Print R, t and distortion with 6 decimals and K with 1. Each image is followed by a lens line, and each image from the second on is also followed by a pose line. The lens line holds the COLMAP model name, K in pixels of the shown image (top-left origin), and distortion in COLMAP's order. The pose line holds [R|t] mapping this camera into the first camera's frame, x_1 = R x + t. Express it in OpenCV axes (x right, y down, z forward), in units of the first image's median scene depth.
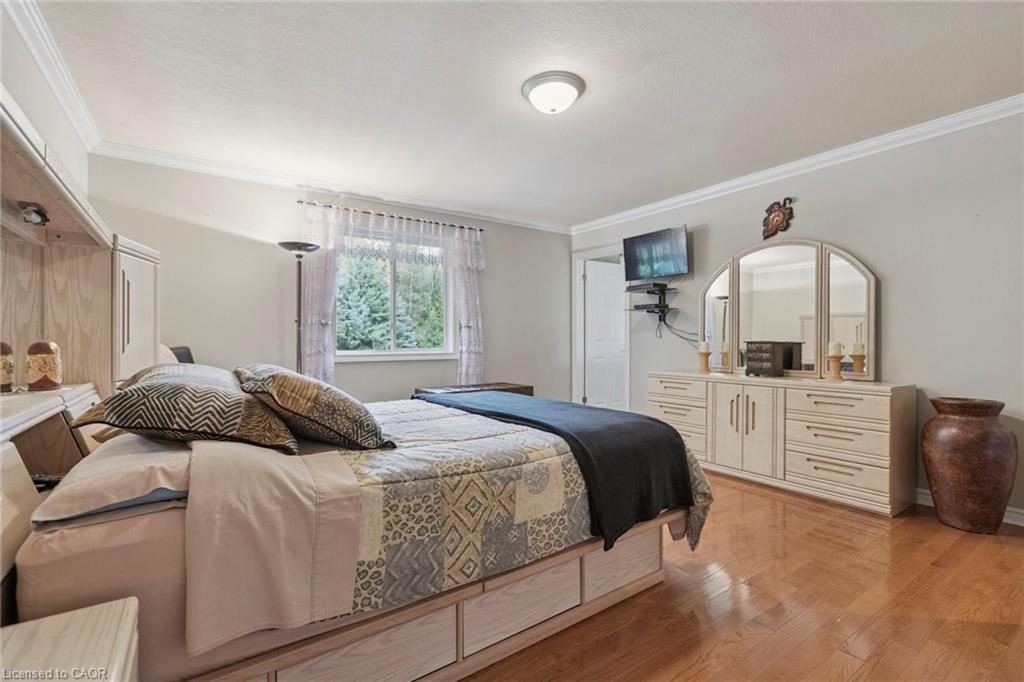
lens RADIAL K [[469.4, 0, 513.4], [0, 469.4, 340.7], [0, 0, 1]] dist [0.001265, -0.000530]
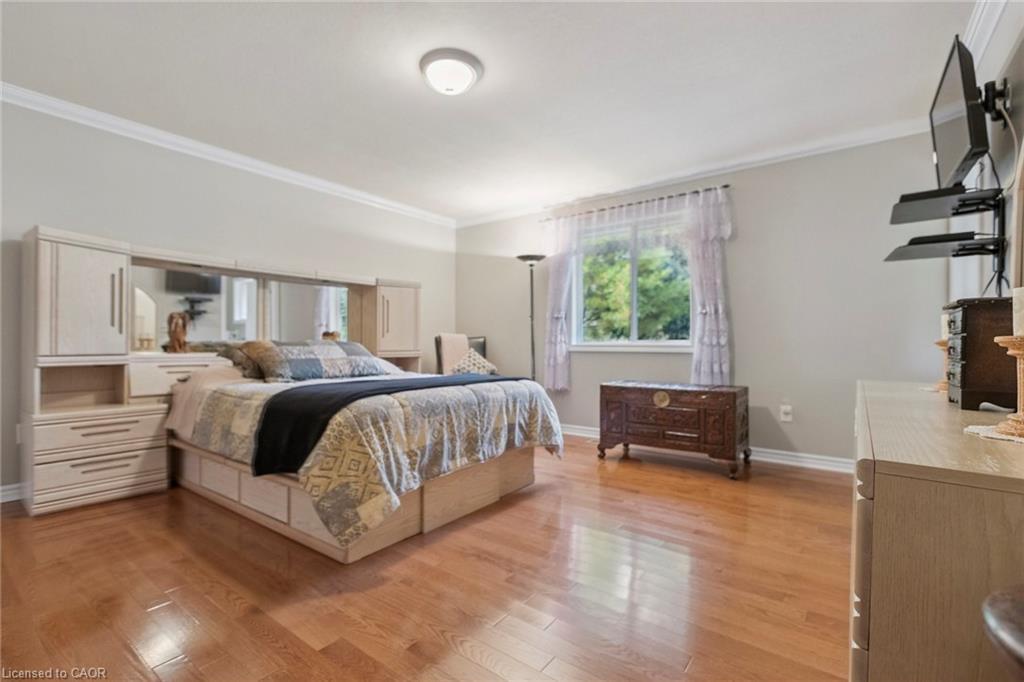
lens RADIAL K [[469.4, 0, 510.0], [0, 469.4, 342.8], [0, 0, 1]] dist [0.001265, -0.000530]
pose [[0.300494, 0.001990, -0.953782, 0.658025], [-0.002169, 0.999997, 0.001403, 0.024856], [0.953781, 0.001648, 0.300497, 0.503840]]
